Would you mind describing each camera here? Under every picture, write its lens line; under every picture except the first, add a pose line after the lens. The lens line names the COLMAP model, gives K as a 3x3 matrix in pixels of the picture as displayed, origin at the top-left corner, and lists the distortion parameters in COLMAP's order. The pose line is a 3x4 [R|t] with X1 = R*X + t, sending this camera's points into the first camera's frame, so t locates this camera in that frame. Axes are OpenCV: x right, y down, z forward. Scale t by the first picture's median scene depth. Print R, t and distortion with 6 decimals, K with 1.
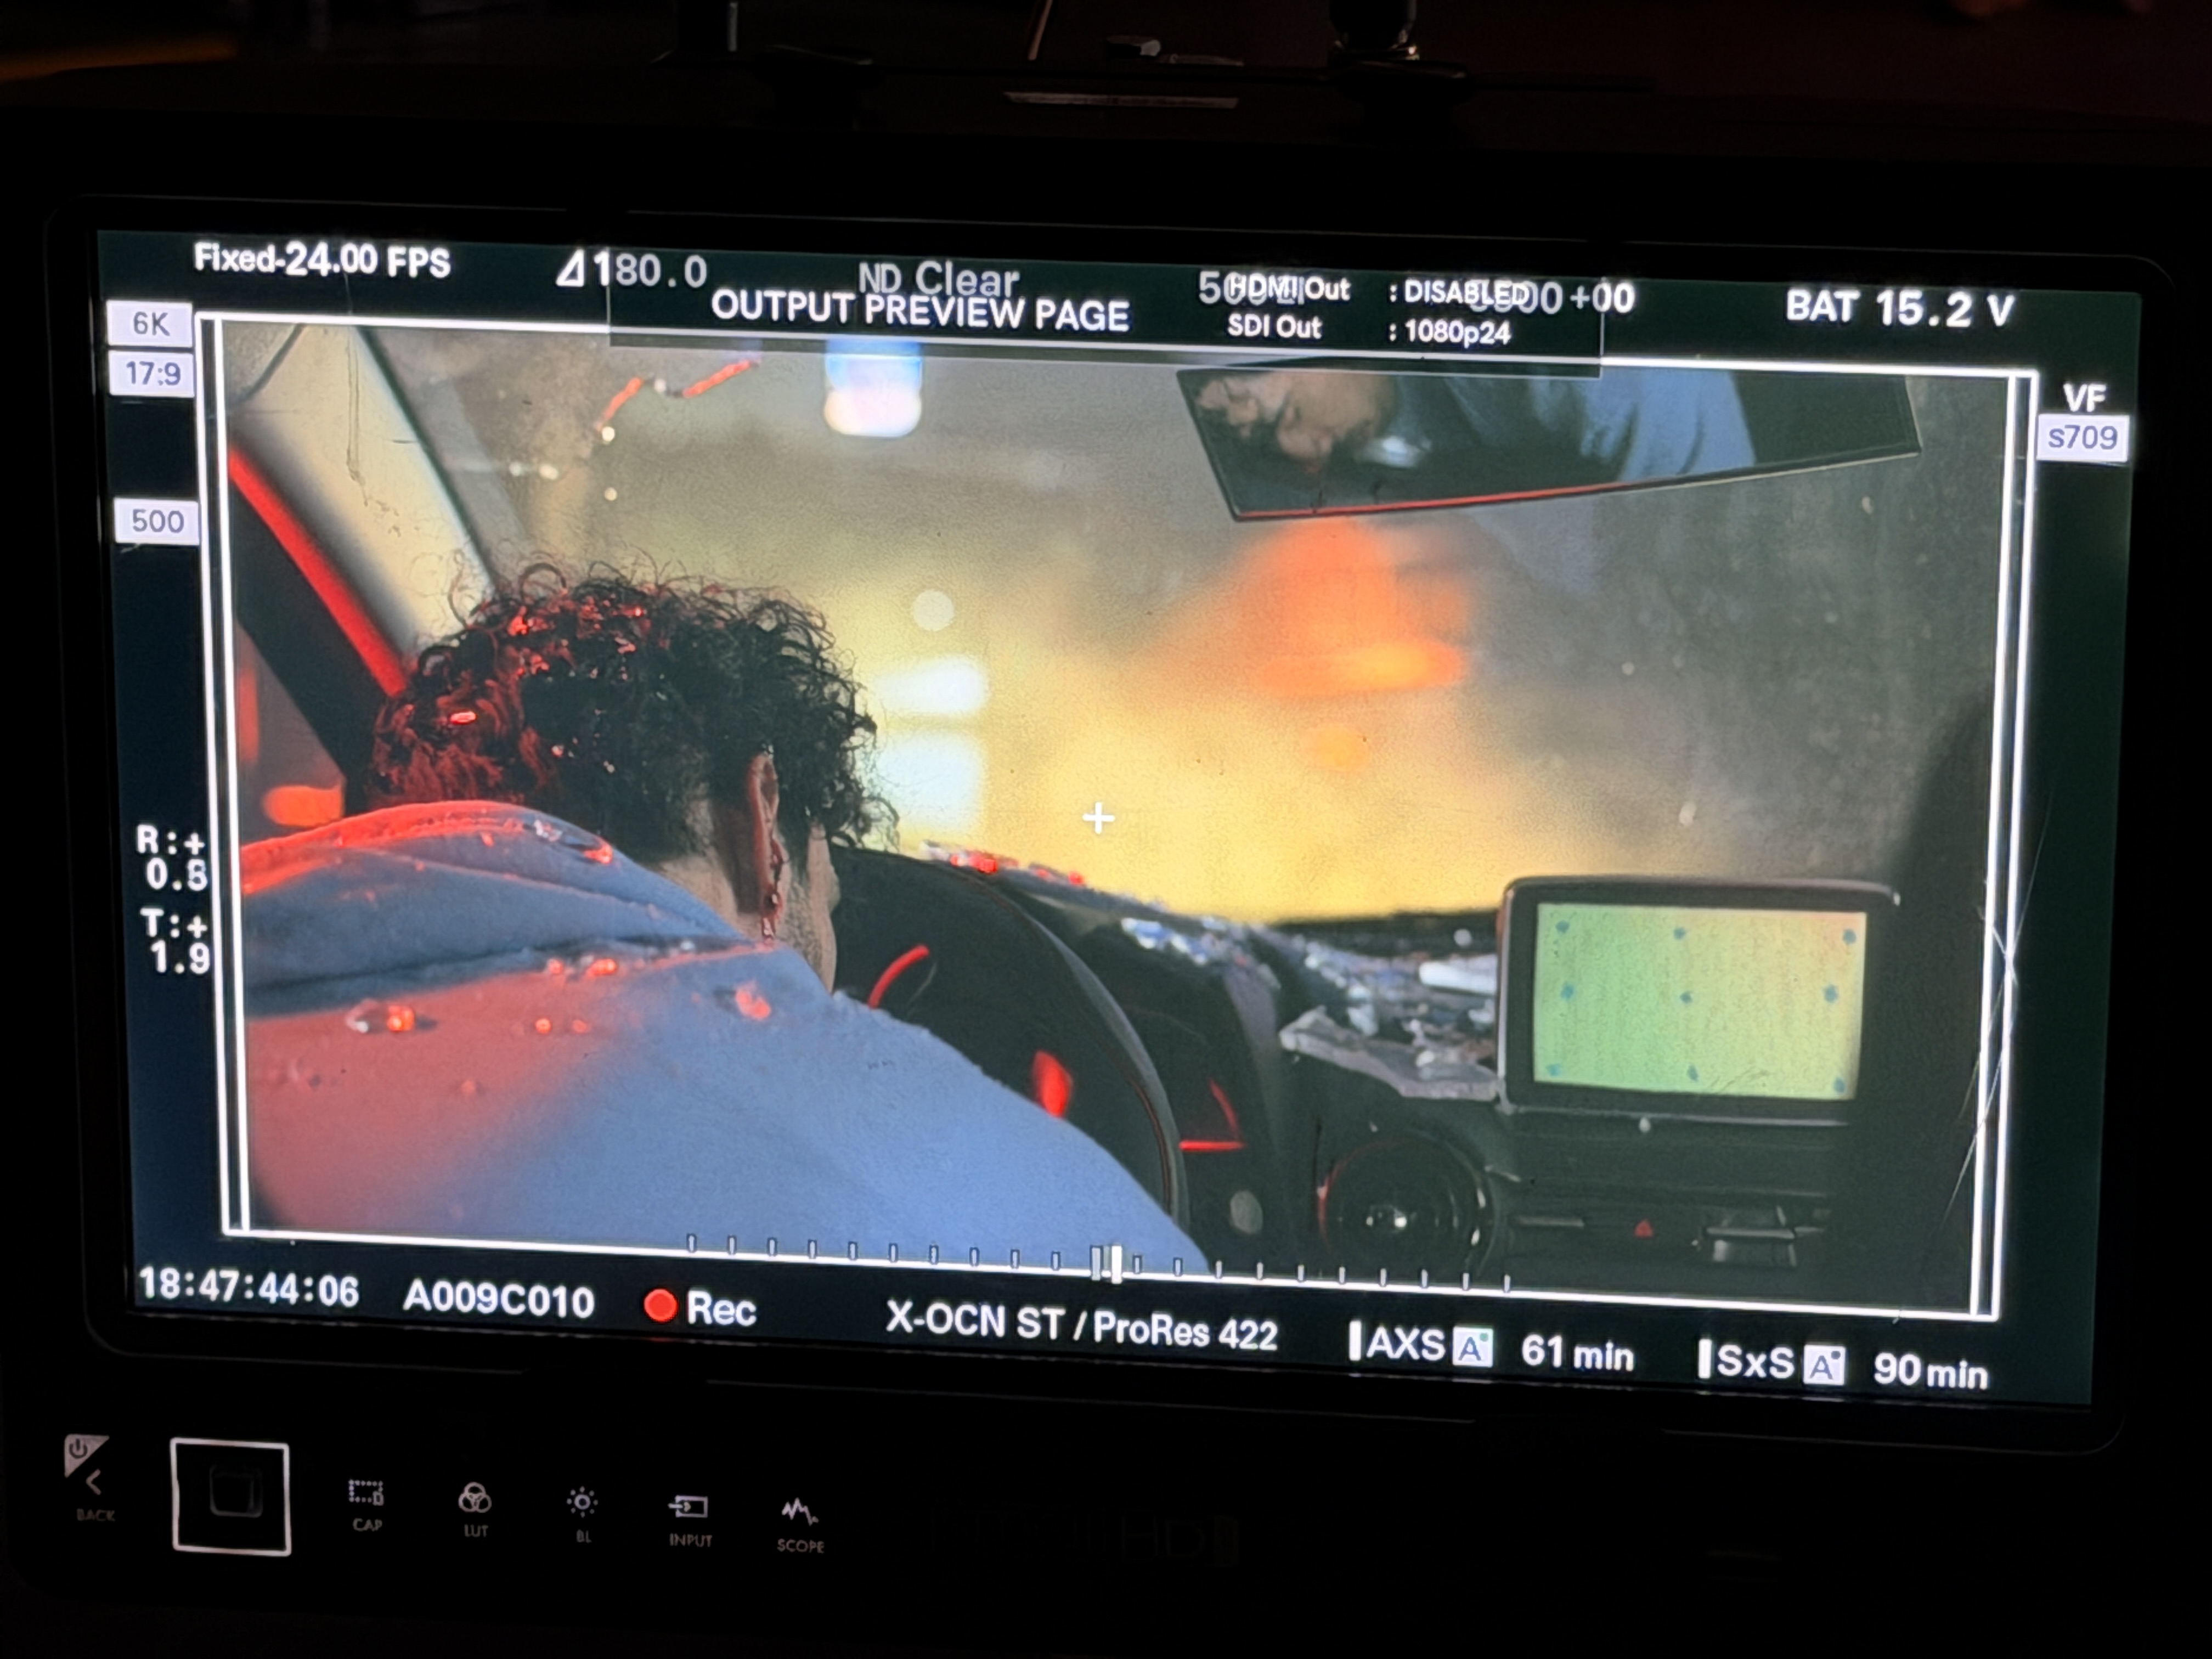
lens RADIAL K [[6395.8, 0, 1106.2], [0, 6395.8, 830.8], [0, 0, 1]] dist [0.008051, 0.000000]
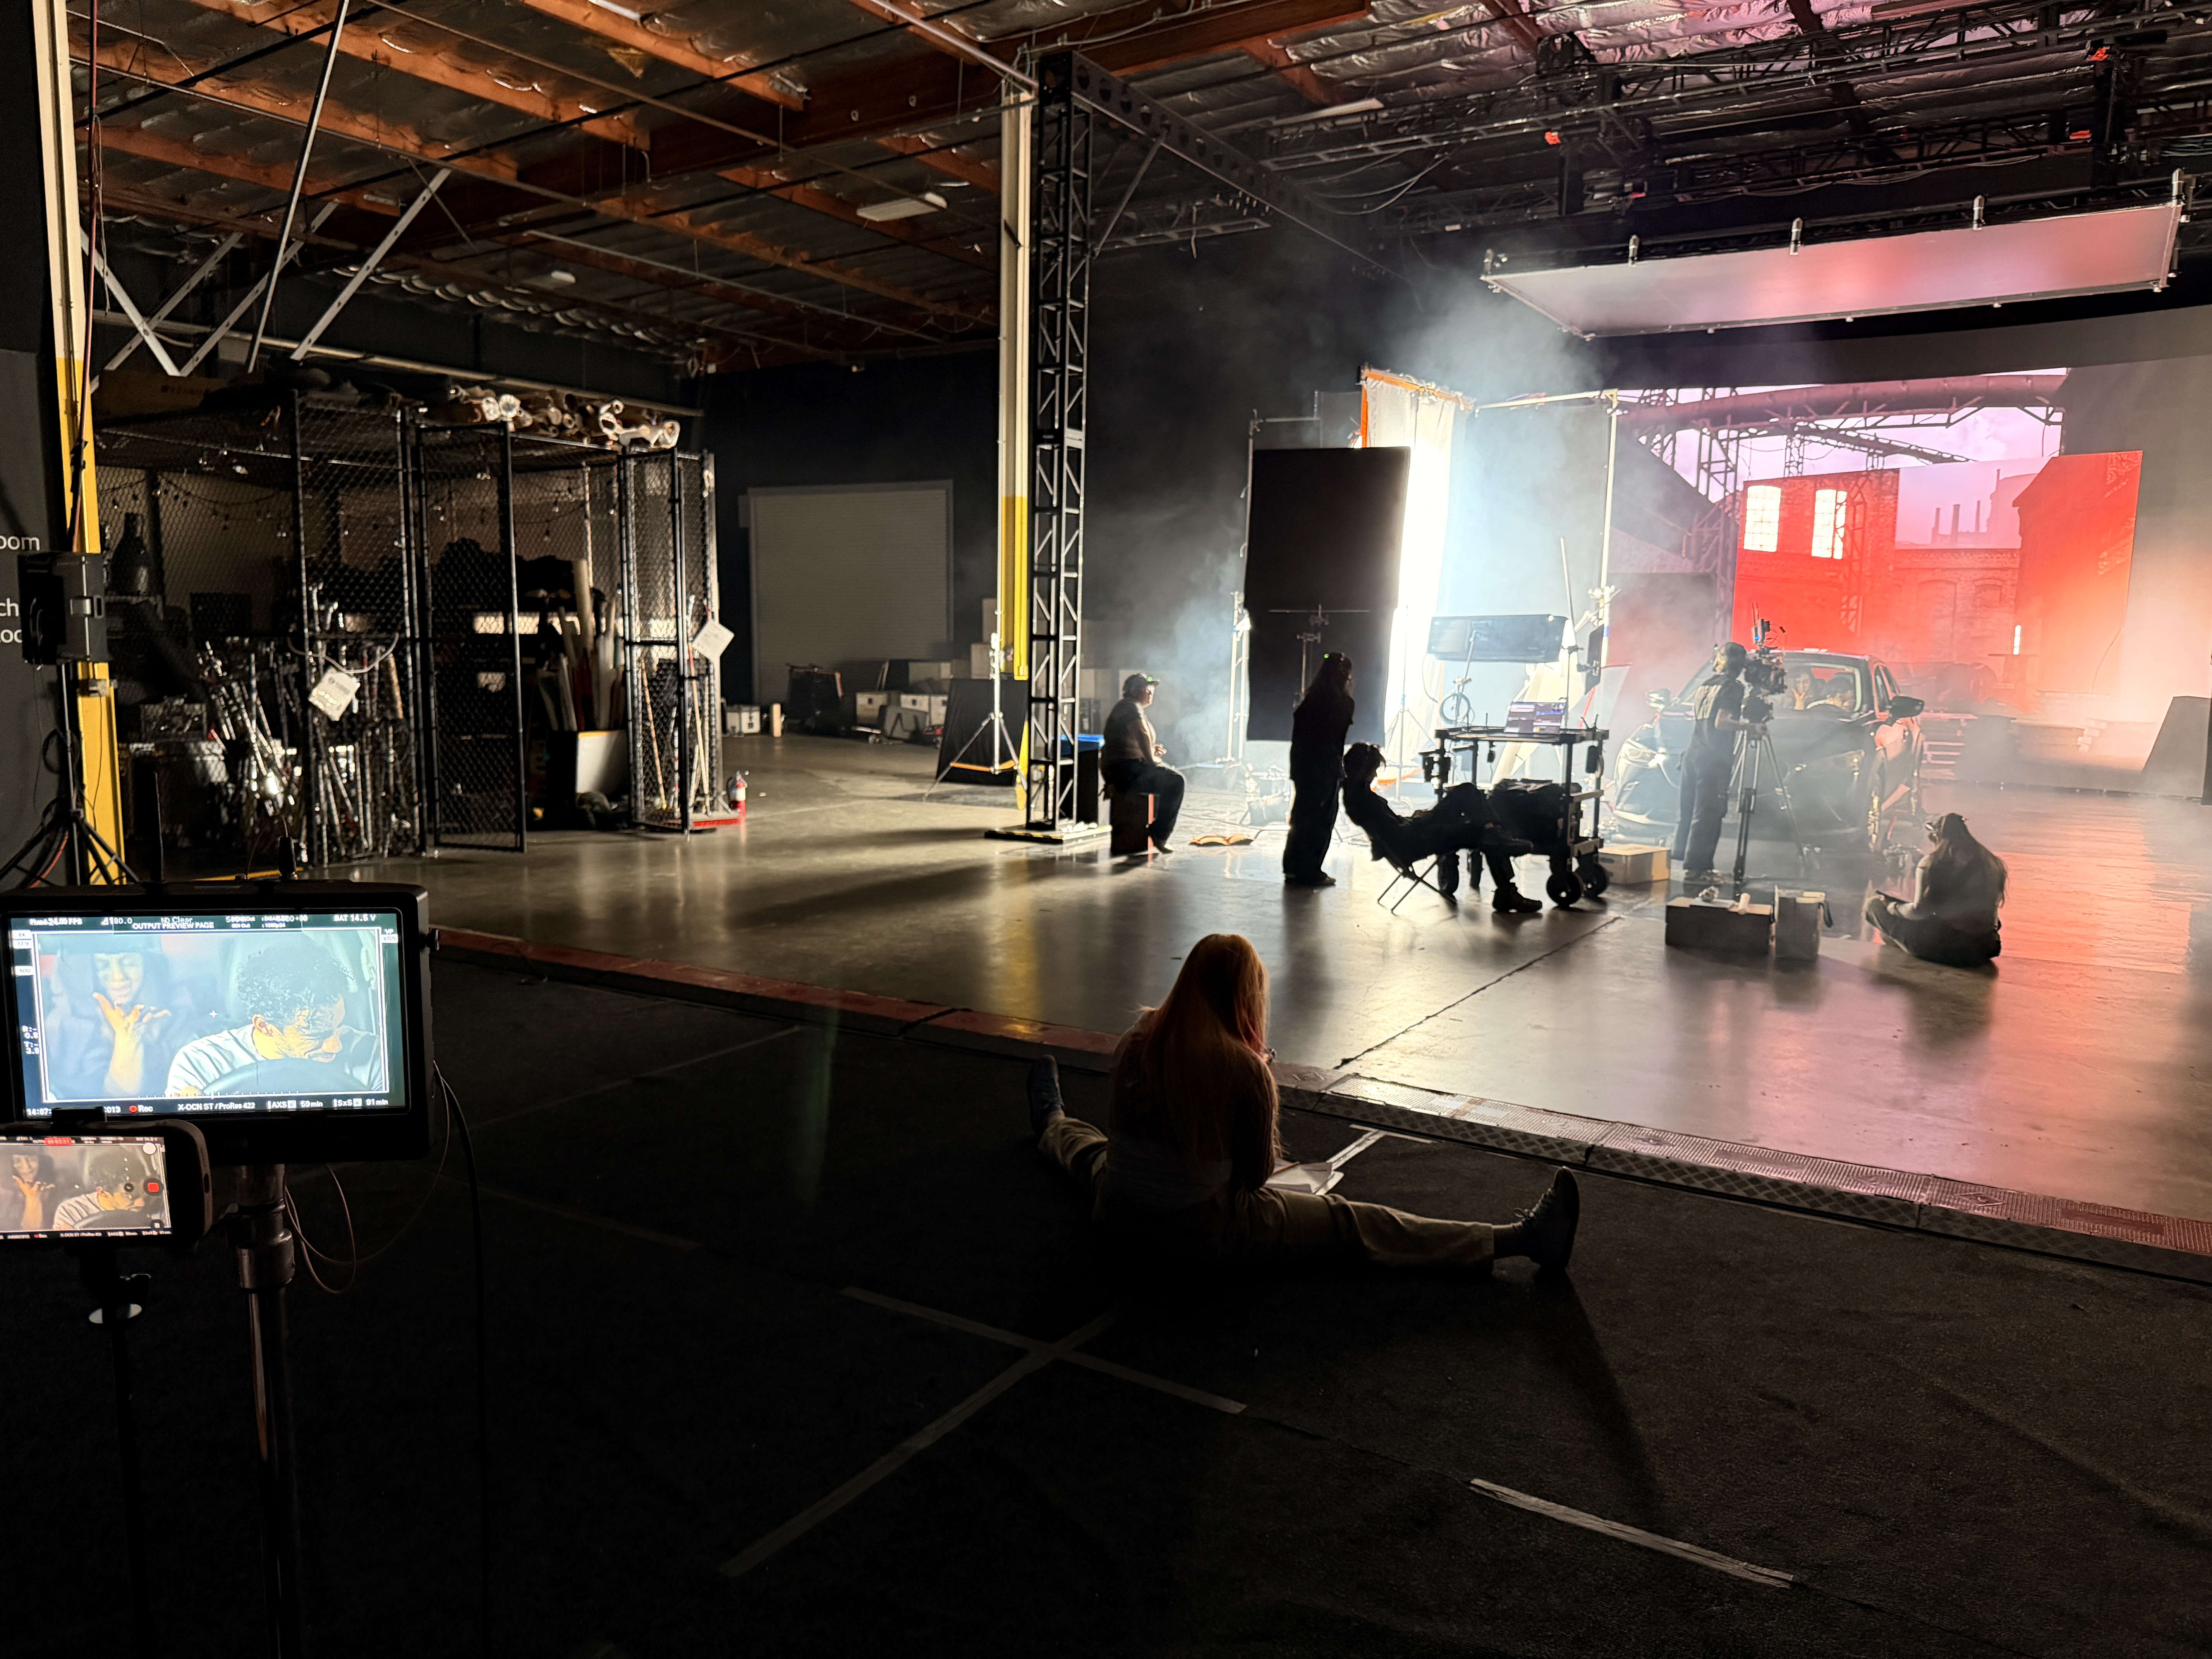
lens RADIAL K [[1552.2, 0, 1105.9], [0, 1552.2, 827.9], [0, 0, 1]] dist [-0.000751, -0.000221]
pose [[0.966829, -0.037329, 0.252682, 0.415597], [0.057850, 0.995559, -0.074274, -0.018476], [-0.248787, 0.086428, 0.964694, -0.515325]]
